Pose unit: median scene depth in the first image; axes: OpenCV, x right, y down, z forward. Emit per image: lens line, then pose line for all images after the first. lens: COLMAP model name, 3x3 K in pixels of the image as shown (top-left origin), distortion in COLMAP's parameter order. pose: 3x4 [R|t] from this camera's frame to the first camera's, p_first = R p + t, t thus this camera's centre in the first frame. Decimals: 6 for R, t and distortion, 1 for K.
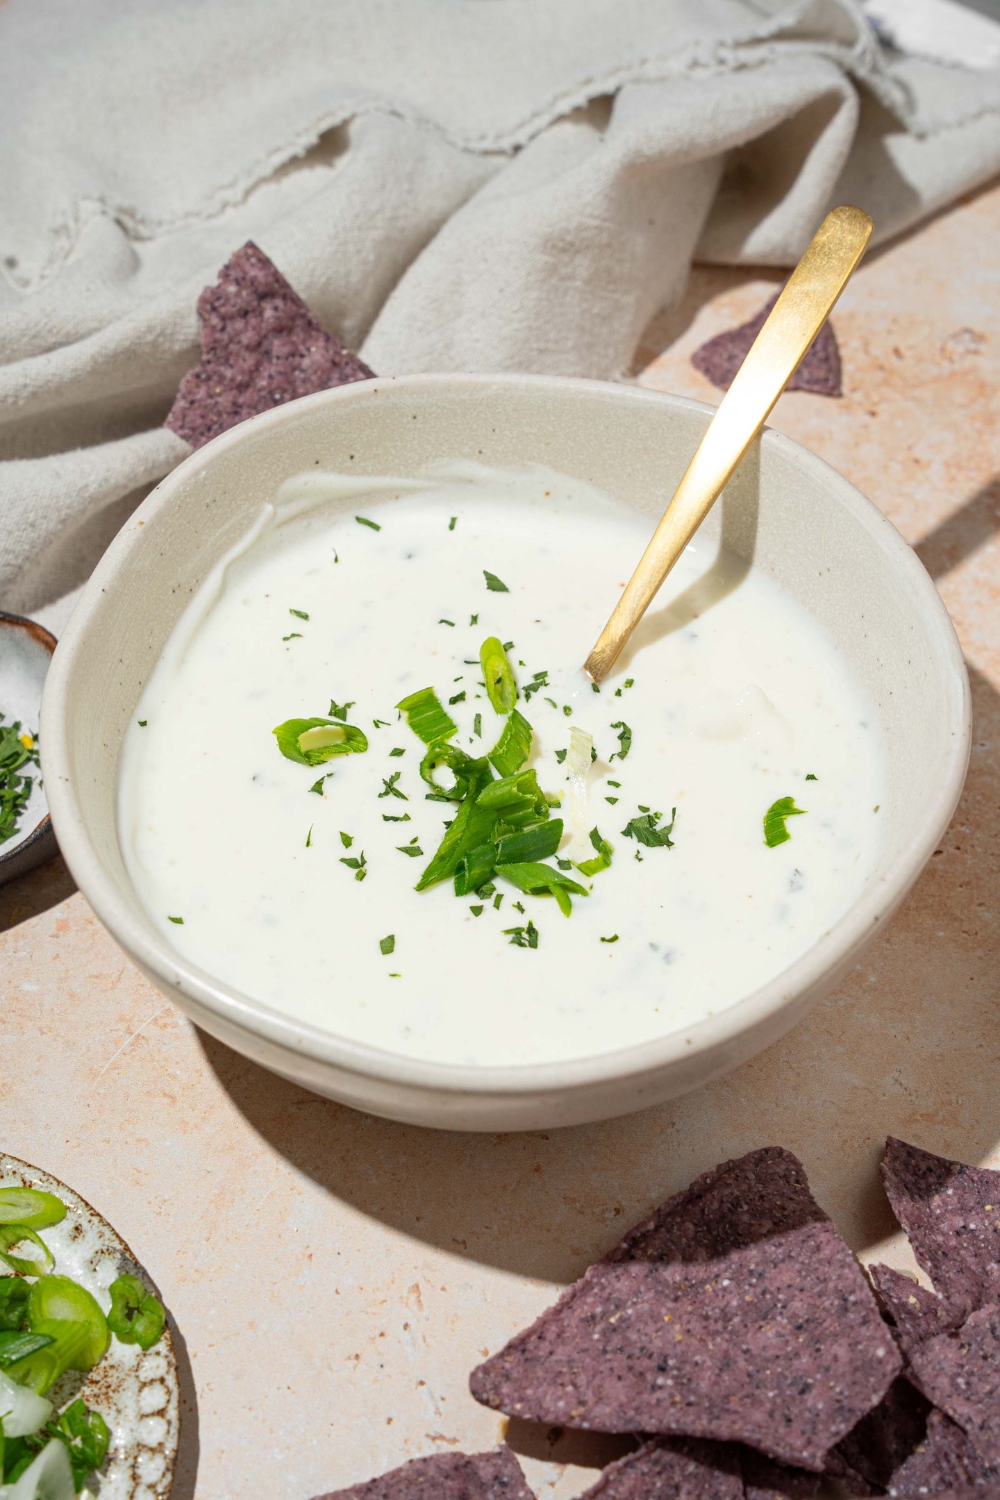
lens RADIAL K [[2846.1, 0, 498.9], [0, 2846.1, 764.8], [0, 0, 1]] dist [0.172740, 0.538331]
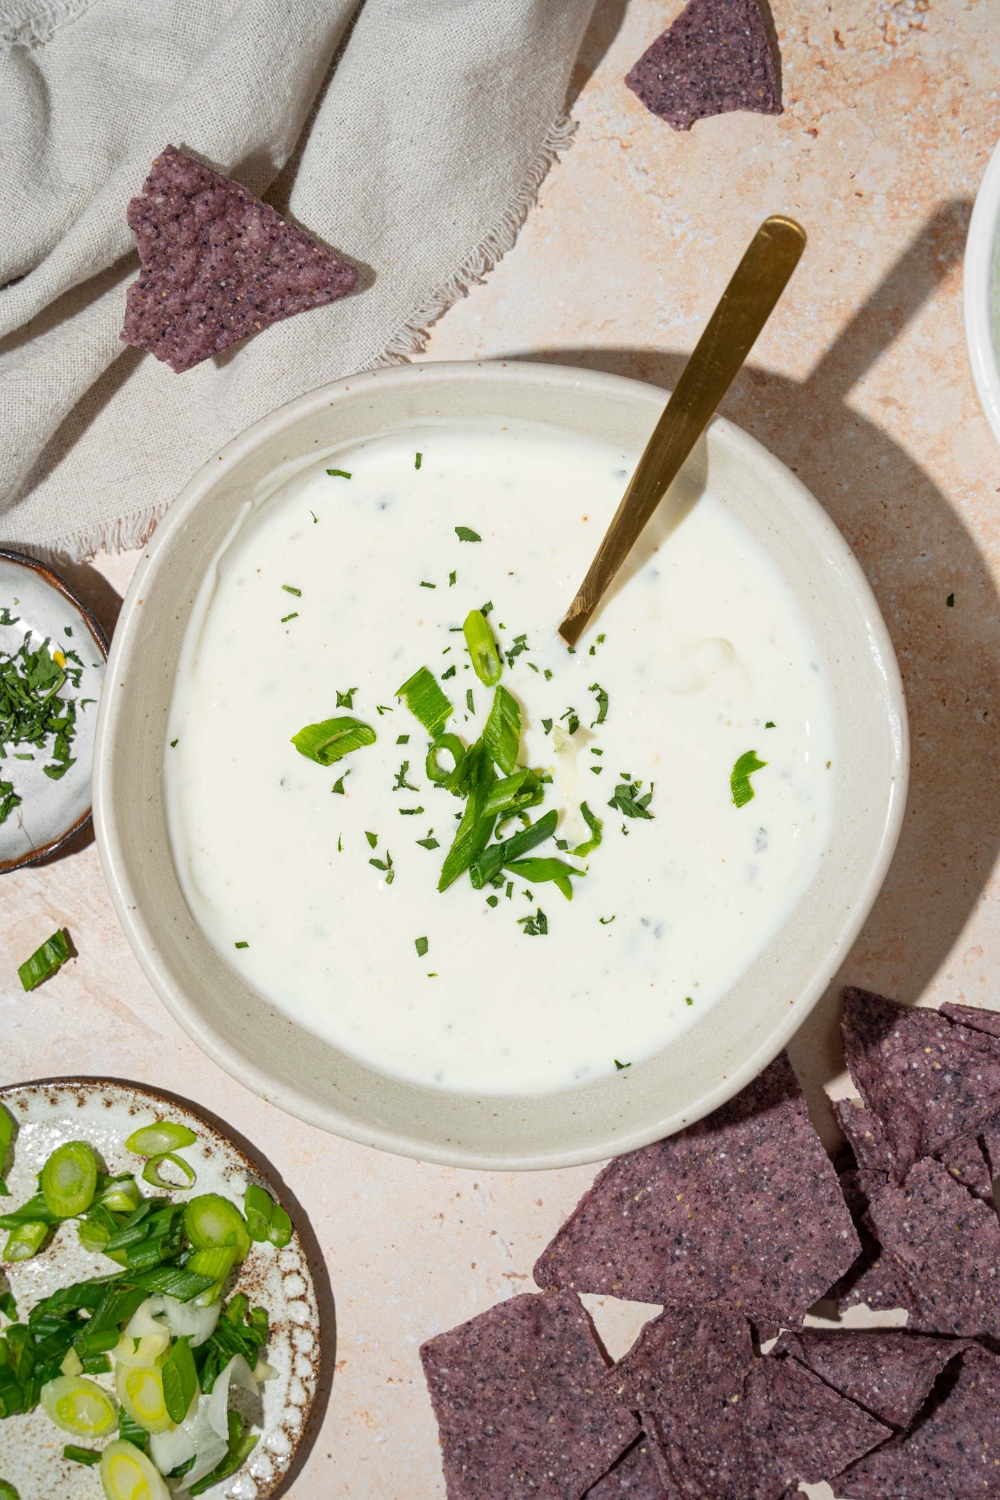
lens RADIAL K [[2846.1, 0, 498.9], [0, 2846.1, 764.8], [0, 0, 1]] dist [0.172740, 0.538331]
pose [[0.993401, -0.109169, -0.035157, 0.041431], [0.106637, 0.766335, 0.633530, -0.721133], [-0.042220, -0.633098, 0.772919, 0.123786]]
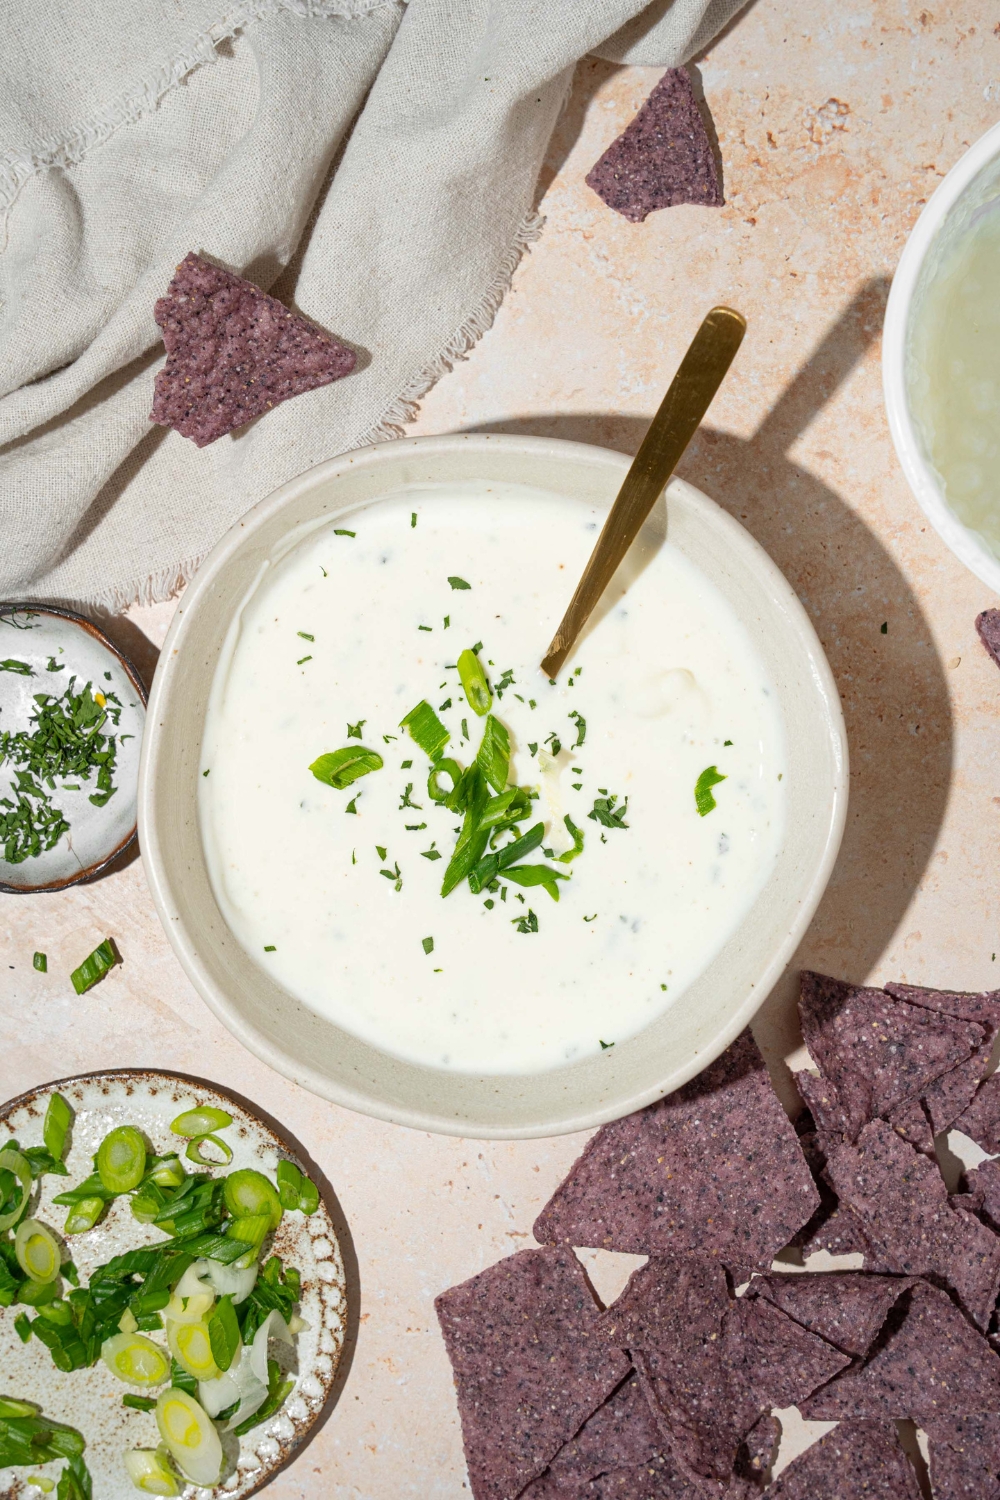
lens RADIAL K [[2845.8, 0, 500.0], [0, 2845.8, 750.0], [0, 0, 1]] dist [0.197523, 0.457747]
pose [[0.990425, -0.135654, -0.025604, 0.040536], [0.121117, 0.764875, 0.632690, -0.833434], [-0.066243, -0.629733, 0.773982, 0.007867]]
